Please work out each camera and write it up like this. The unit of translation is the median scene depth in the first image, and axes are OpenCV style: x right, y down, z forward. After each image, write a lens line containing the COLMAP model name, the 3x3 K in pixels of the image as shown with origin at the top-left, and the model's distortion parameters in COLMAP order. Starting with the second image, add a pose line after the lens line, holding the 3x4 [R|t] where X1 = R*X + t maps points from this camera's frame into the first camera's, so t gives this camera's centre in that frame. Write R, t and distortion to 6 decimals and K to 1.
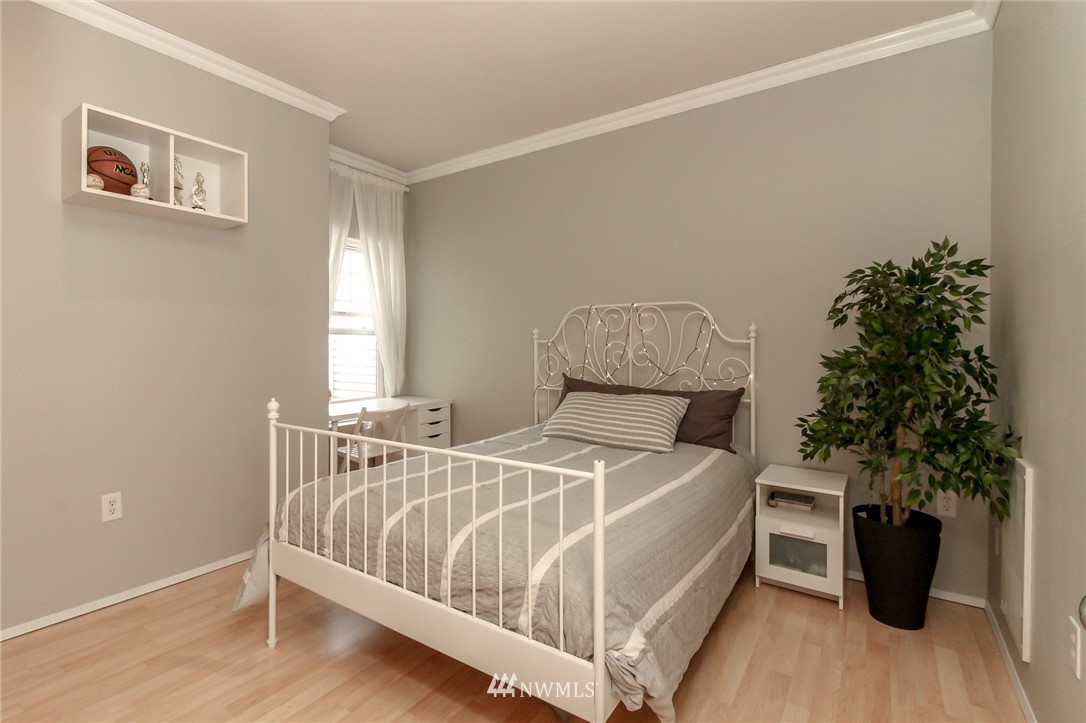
lens RADIAL K [[505.2, 0, 539.9], [0, 505.2, 357.5], [0, 0, 1]] dist [0.014825, -0.007839]
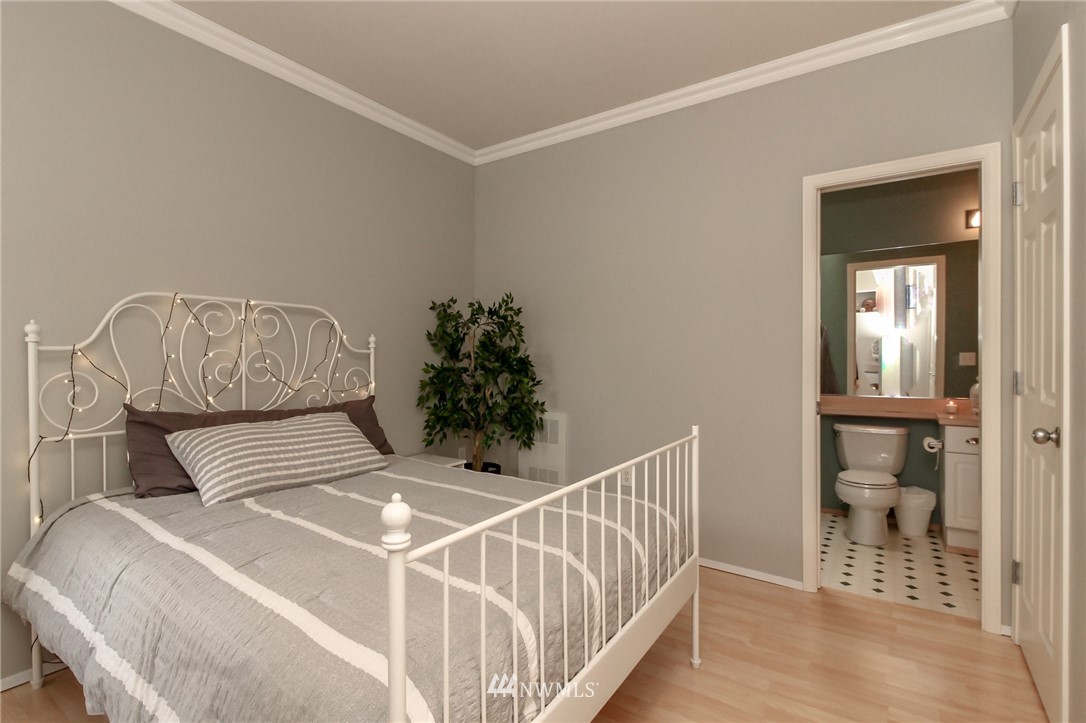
lens RADIAL K [[505.2, 0, 532.8], [0, 505.2, 368.8], [0, 0, 1]] dist [0.014825, -0.007839]
pose [[0.015901, -0.026981, 0.999509, -0.643910], [0.025898, 0.999312, 0.026563, -0.015222], [-0.999538, 0.025463, 0.016589, 0.644300]]
